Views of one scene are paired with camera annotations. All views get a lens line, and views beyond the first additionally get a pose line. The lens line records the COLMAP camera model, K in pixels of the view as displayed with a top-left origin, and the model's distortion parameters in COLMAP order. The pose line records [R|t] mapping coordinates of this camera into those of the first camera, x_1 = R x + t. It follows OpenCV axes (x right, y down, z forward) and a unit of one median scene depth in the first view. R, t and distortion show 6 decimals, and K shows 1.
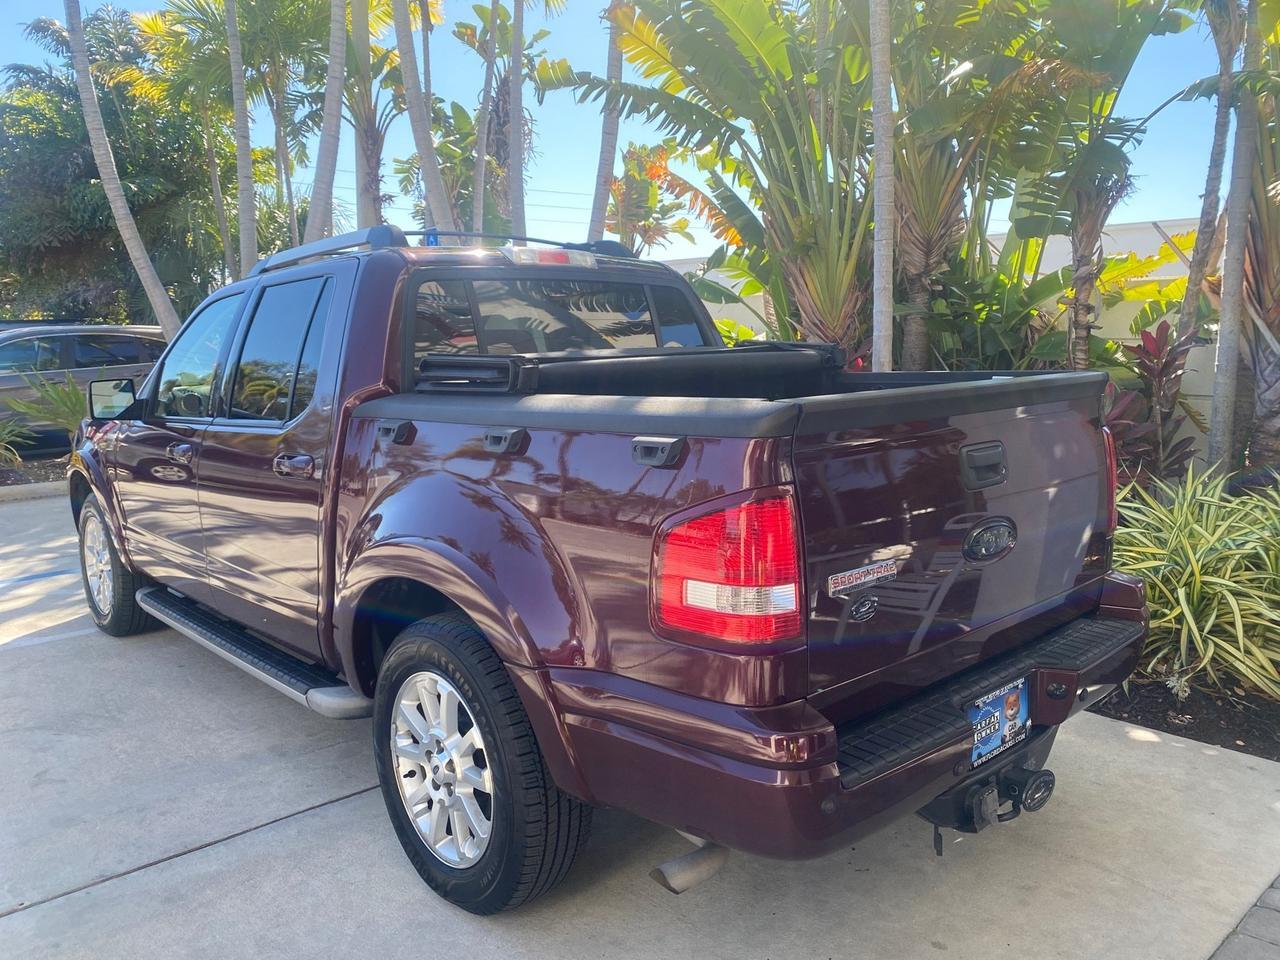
lens RADIAL K [[983.5, 0, 640.1], [0, 983.5, 476.8], [0, 0, 1]] dist [0.009304, -0.005822]
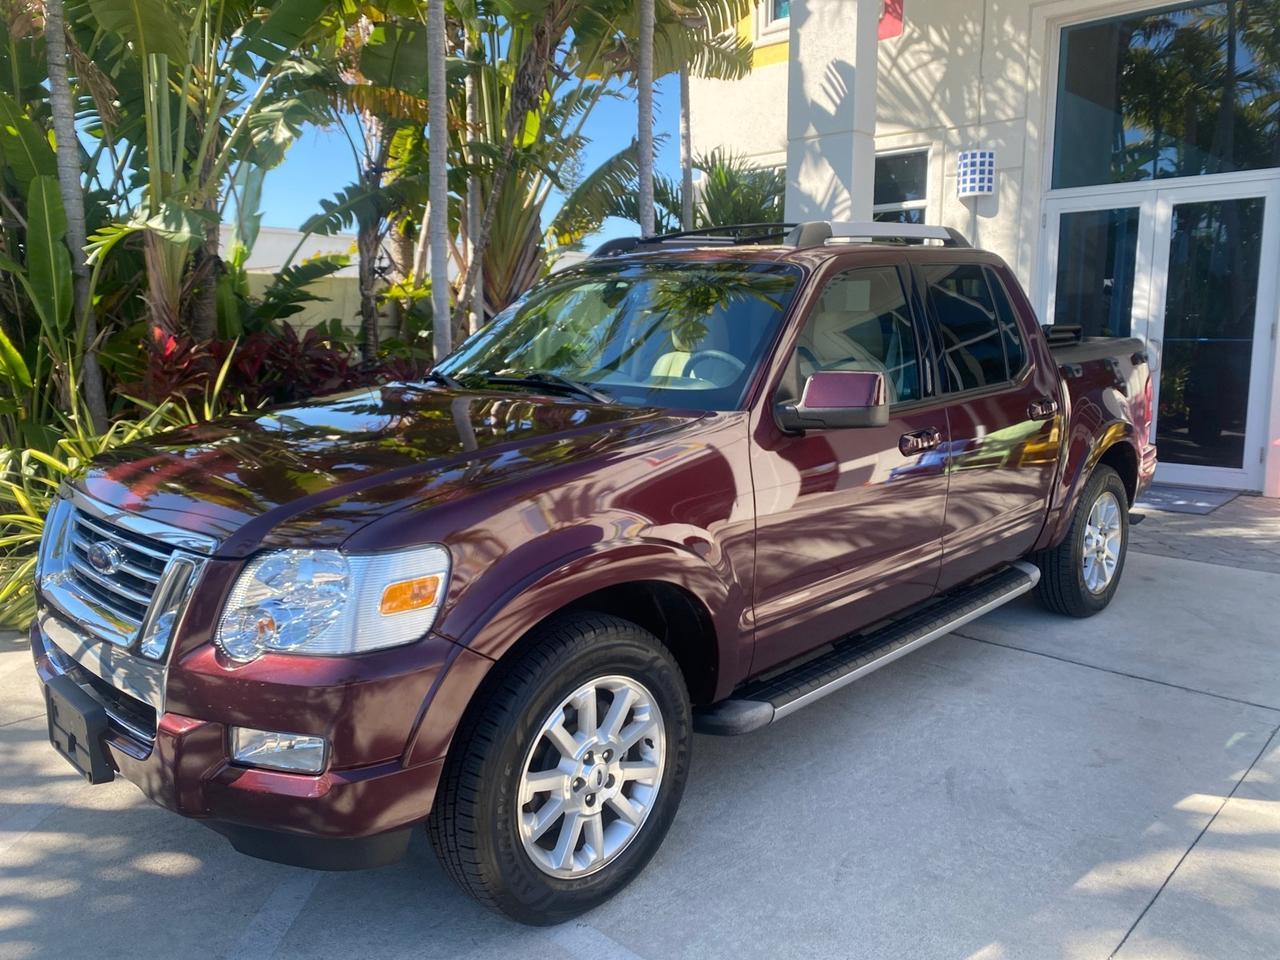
lens RADIAL K [[983.5, 0, 642.5], [0, 983.5, 472.4], [0, 0, 1]] dist [0.007647, -0.000528]
pose [[-0.070508, -0.135329, 0.988289, -1.062502], [0.143564, 0.979063, 0.144308, -0.127794], [-0.987126, 0.152058, -0.049604, 1.032128]]
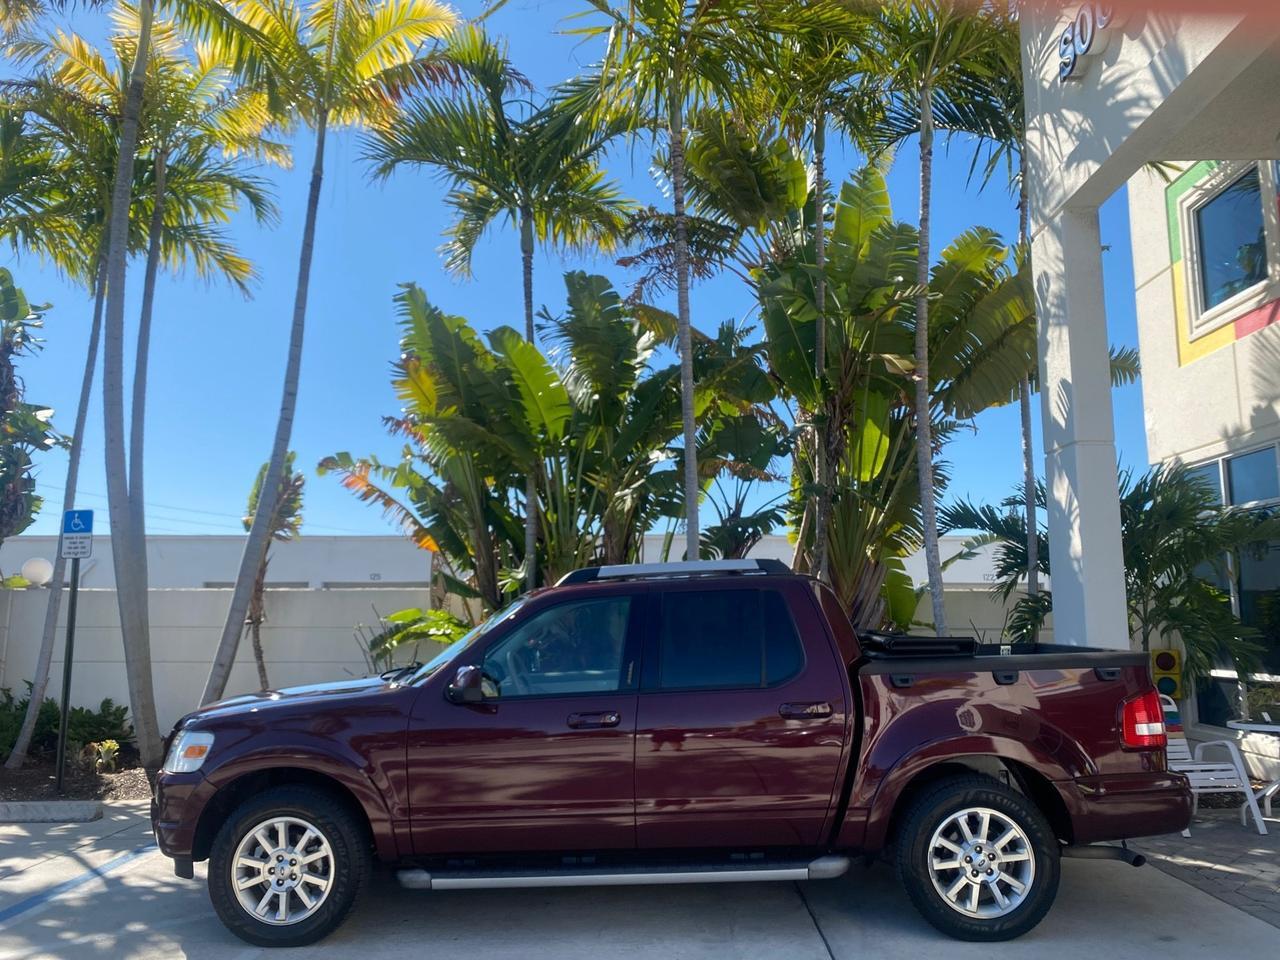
lens RADIAL K [[981.2, 0, 637.6], [0, 981.2, 478.3], [0, 0, 1]] dist [0.015330, -0.007444]
pose [[0.686407, 0.114313, 0.718177, -1.094545], [0.099164, 0.963630, -0.248159, -0.003213], [-0.720425, 0.241555, 0.650107, 0.045775]]
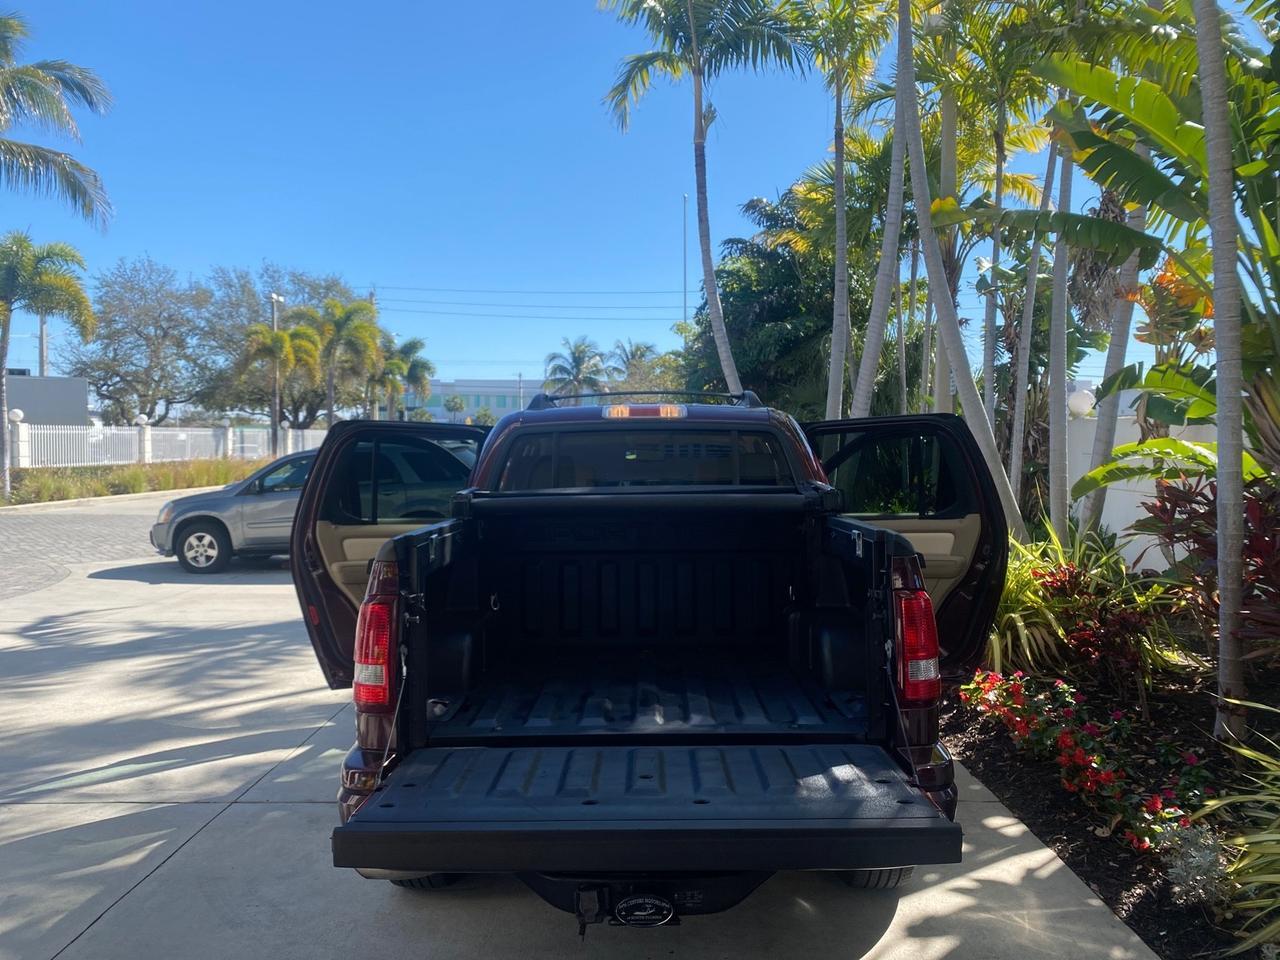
lens RADIAL K [[985.8, 0, 639.2], [0, 985.8, 477.2], [0, 0, 1]] dist [0.009201, -0.008004]
pose [[0.732904, 0.029041, -0.679712, 0.545310], [-0.101335, 0.992603, -0.066856, -0.040193], [0.672743, 0.117878, 0.730426, 0.068938]]
